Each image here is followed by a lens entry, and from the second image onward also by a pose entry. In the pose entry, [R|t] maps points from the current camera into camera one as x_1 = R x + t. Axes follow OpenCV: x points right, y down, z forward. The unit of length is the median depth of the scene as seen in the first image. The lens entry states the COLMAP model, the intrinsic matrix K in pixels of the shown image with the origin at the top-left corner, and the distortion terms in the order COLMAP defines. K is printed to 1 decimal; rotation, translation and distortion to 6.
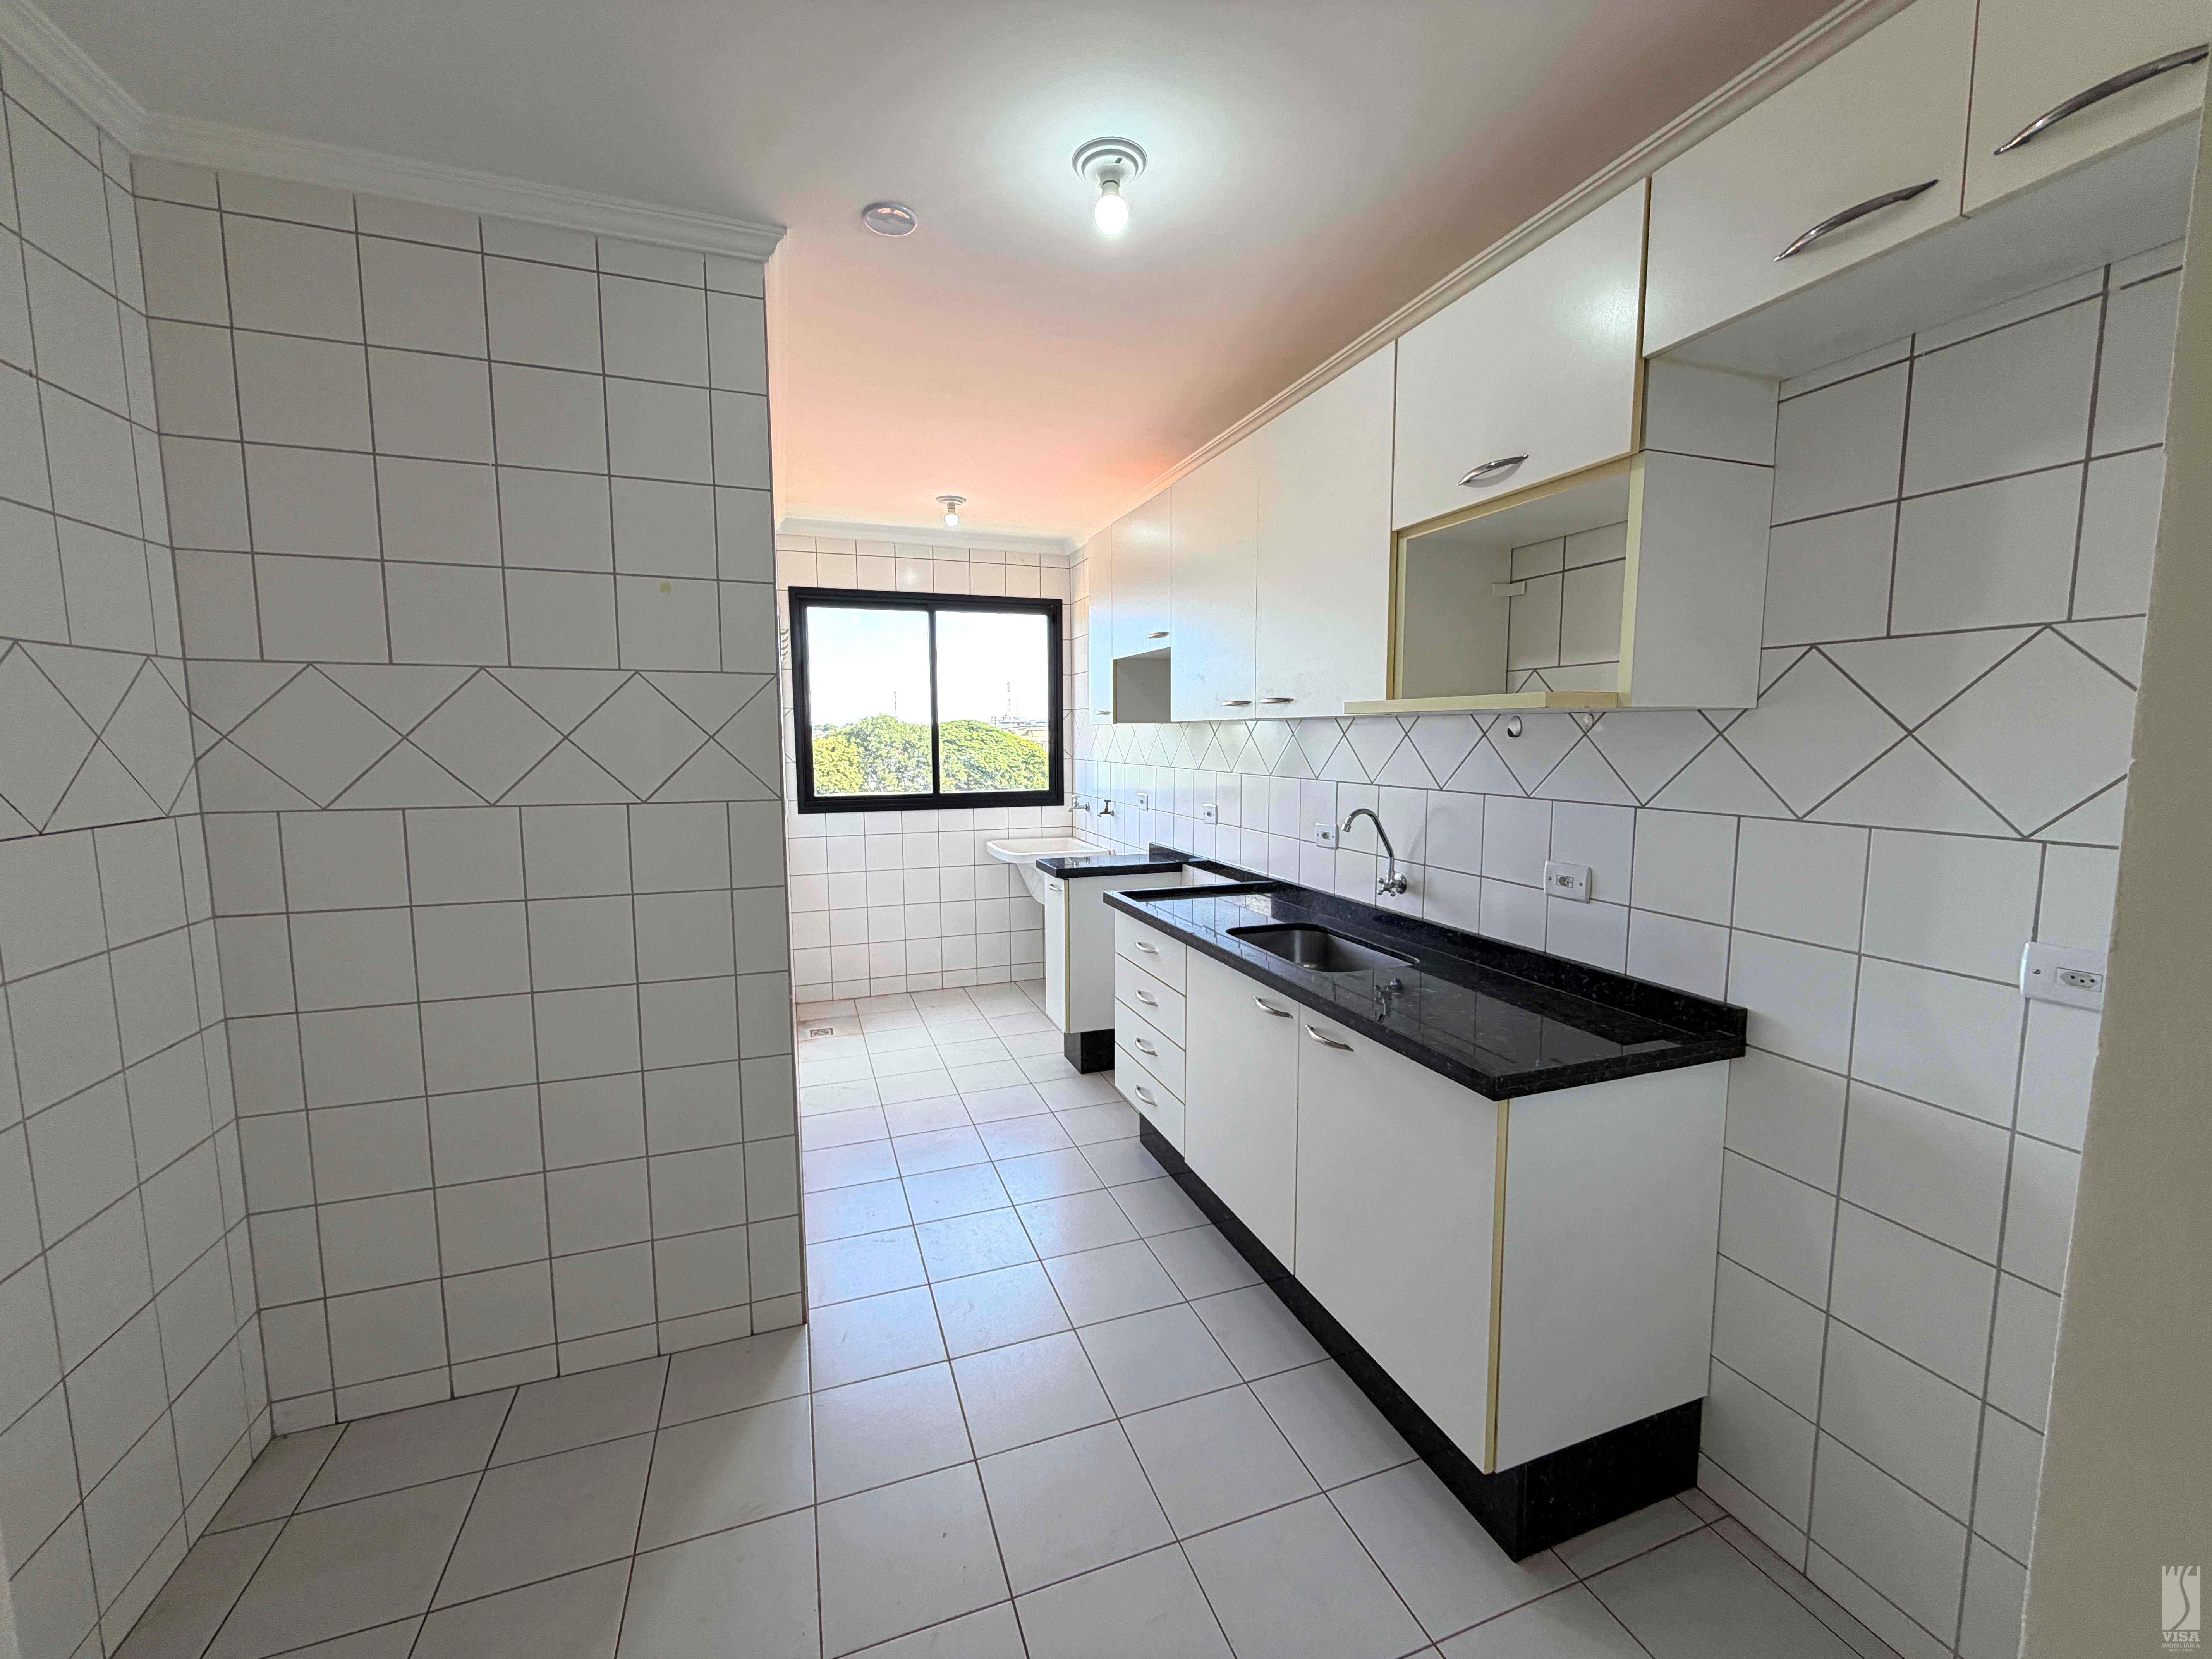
lens RADIAL K [[883.2, 0, 1103.7], [0, 883.2, 830.6], [0, 0, 1]] dist [-0.001332, -0.000816]
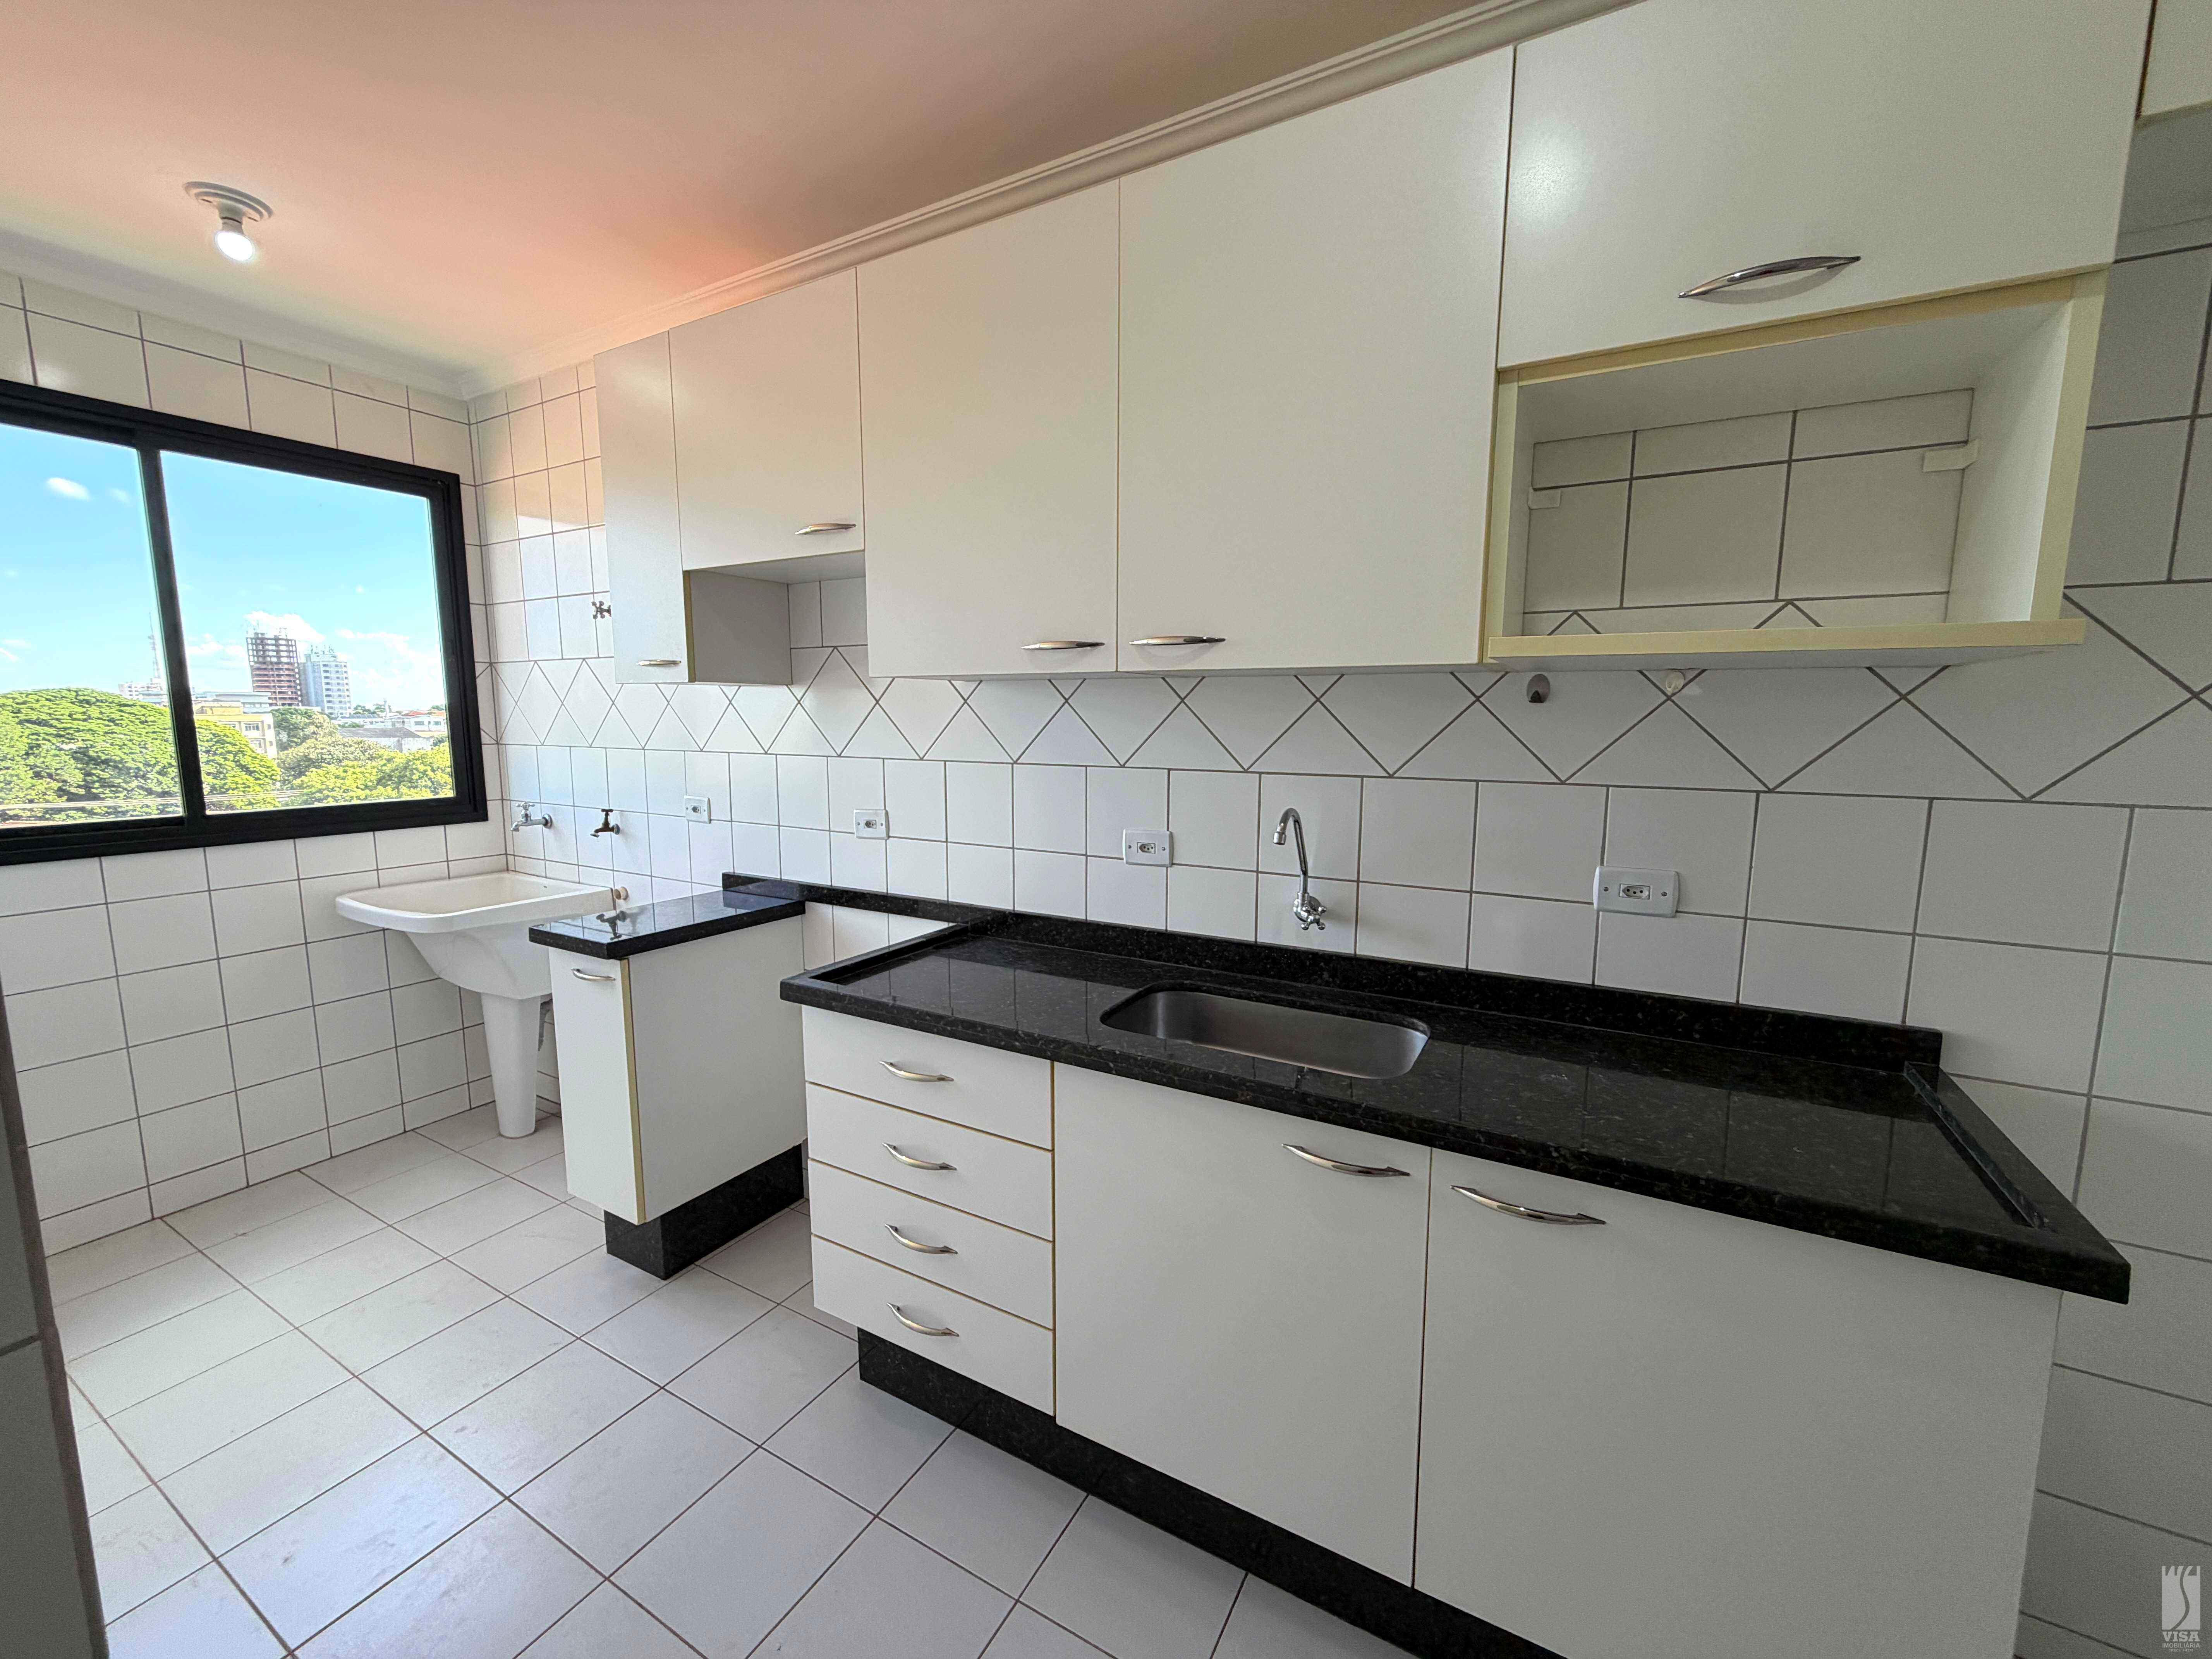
lens RADIAL K [[883.2, 0, 1107.2], [0, 883.2, 836.0], [0, 0, 1]] dist [-0.001332, -0.000816]
pose [[0.759188, -0.083430, 0.645502, -0.164557], [0.065184, 0.996510, 0.052133, -0.031639], [-0.647599, 0.002498, 0.761978, 0.372410]]
